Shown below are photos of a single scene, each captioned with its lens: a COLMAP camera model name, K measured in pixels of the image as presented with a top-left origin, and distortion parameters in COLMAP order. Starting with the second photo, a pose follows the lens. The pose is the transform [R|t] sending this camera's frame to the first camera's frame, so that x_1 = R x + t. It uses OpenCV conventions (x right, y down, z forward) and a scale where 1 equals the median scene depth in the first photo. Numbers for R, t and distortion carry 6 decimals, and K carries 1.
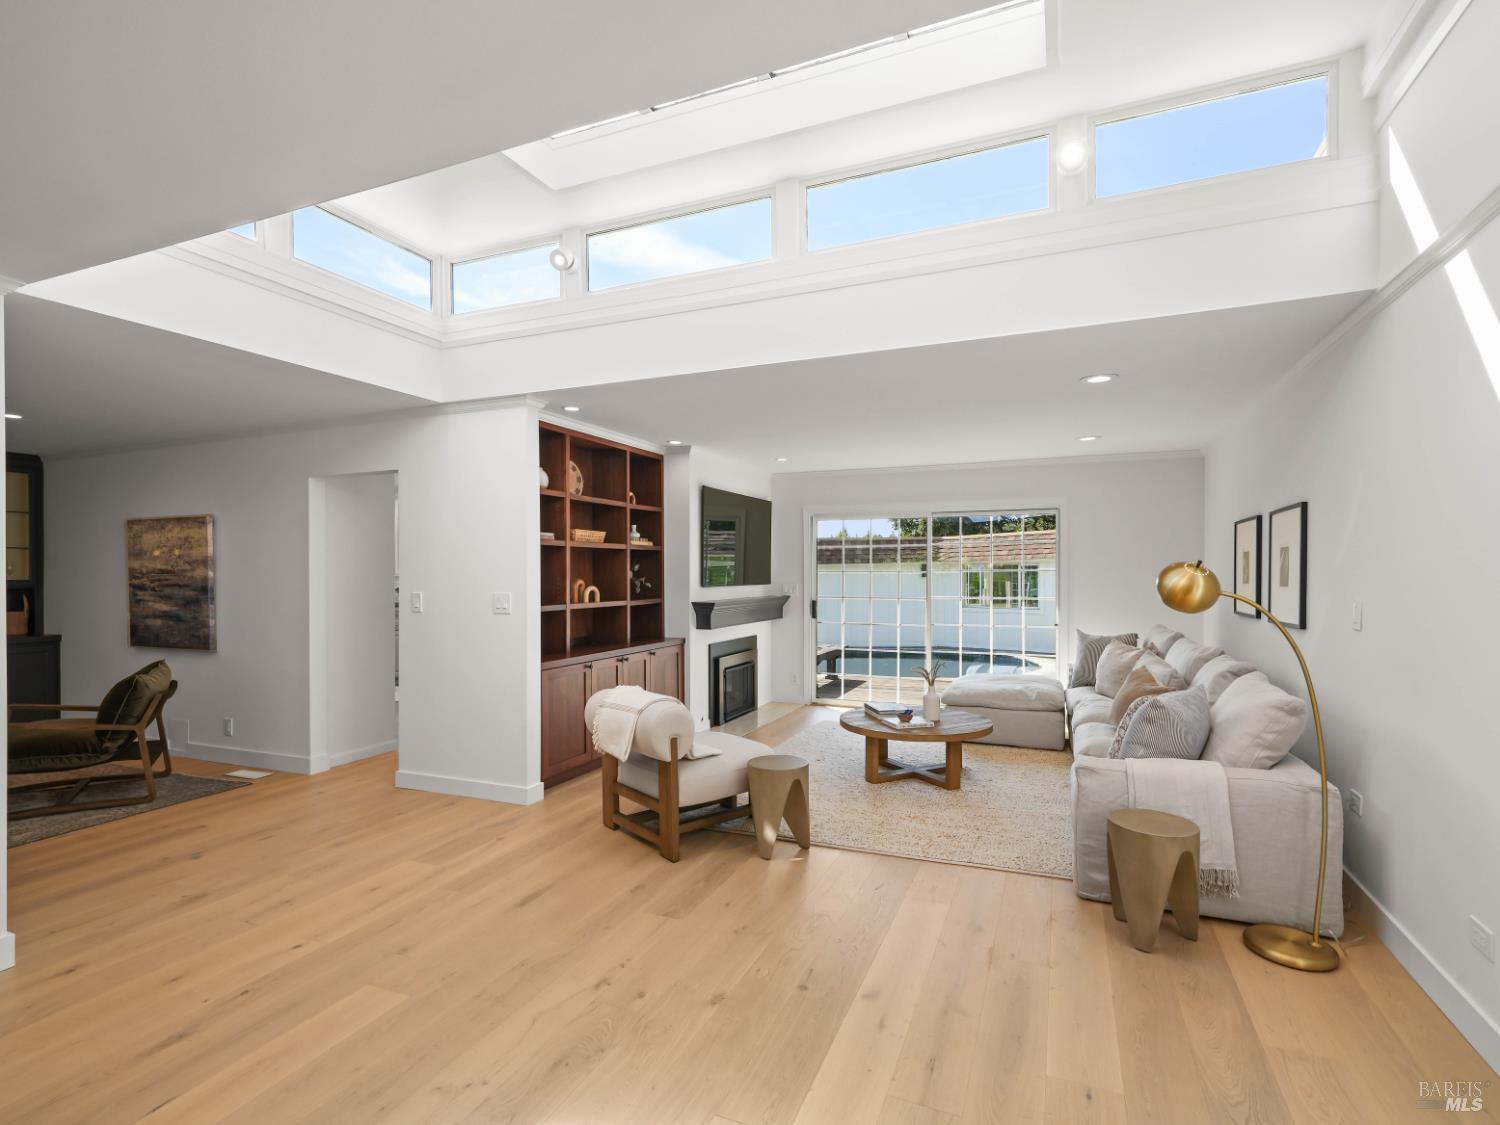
lens RADIAL K [[740.4, 0, 749.3], [0, 740.4, 575.2], [0, 0, 1]] dist [0.001827, 0.000690]
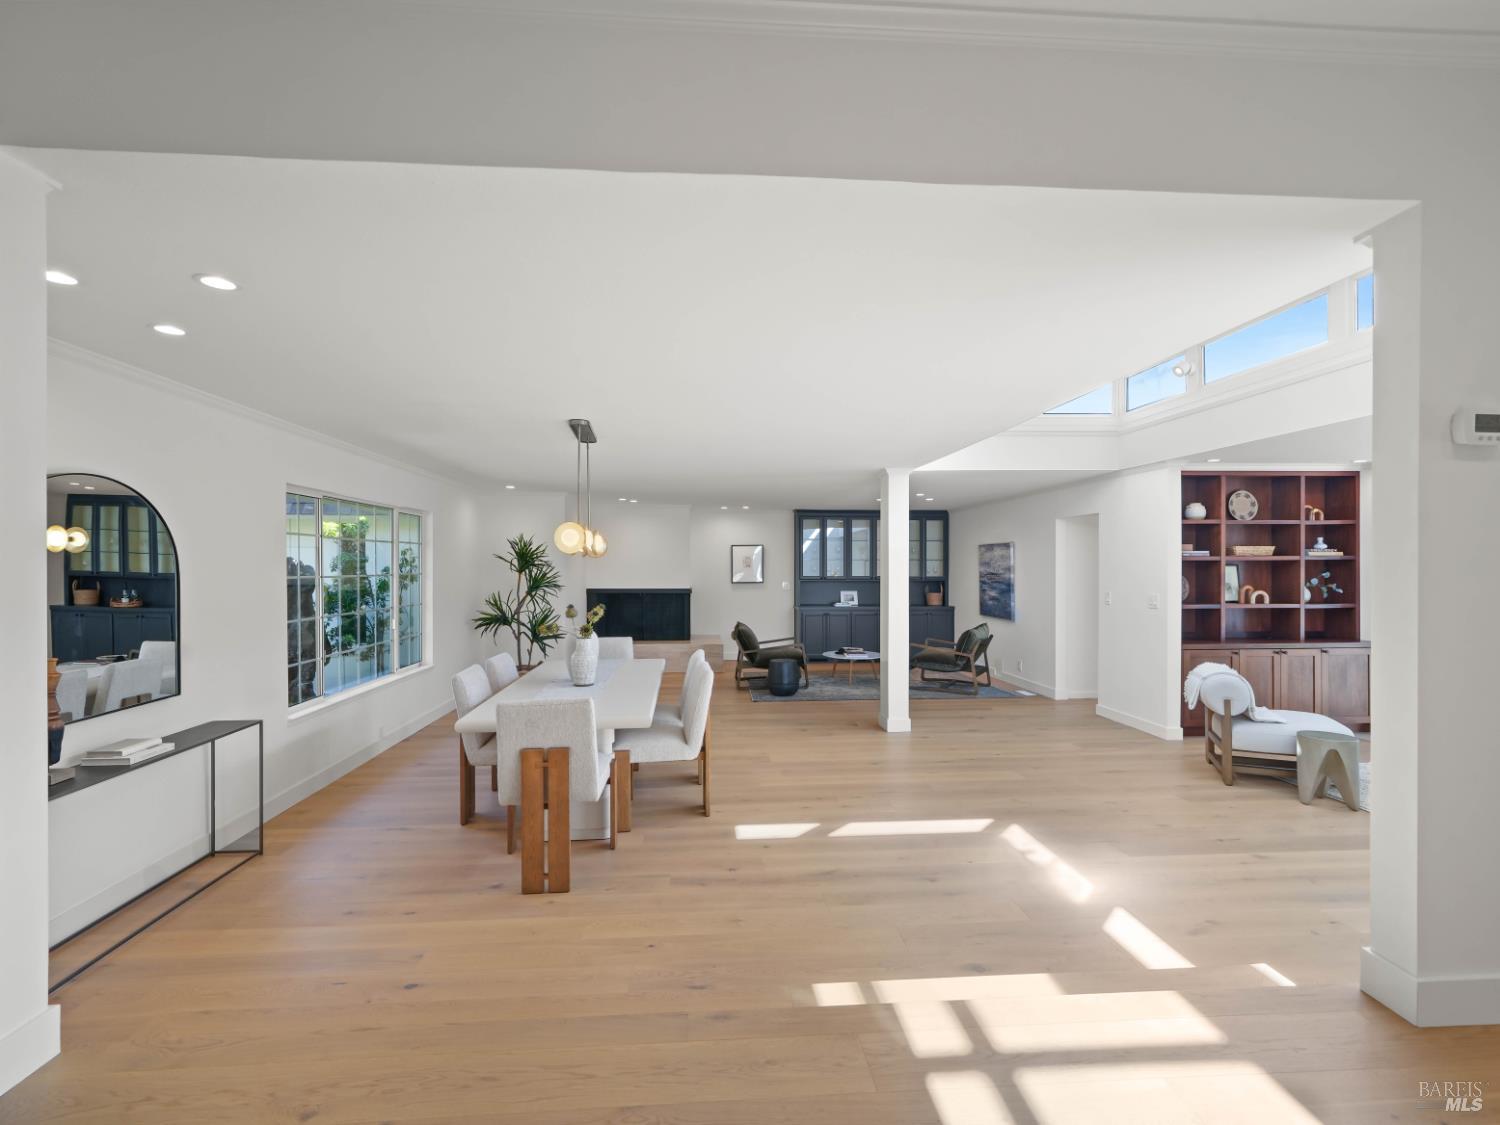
lens RADIAL K [[692.2, 0, 742.5], [0, 692.2, 572.4], [0, 0, 1]] dist [-0.000752, 0.000399]
pose [[0.454859, 0.011432, -0.890490, 0.420291], [-0.000716, 0.999922, 0.012472, -0.029550], [0.890563, -0.005036, 0.454831, -0.292171]]
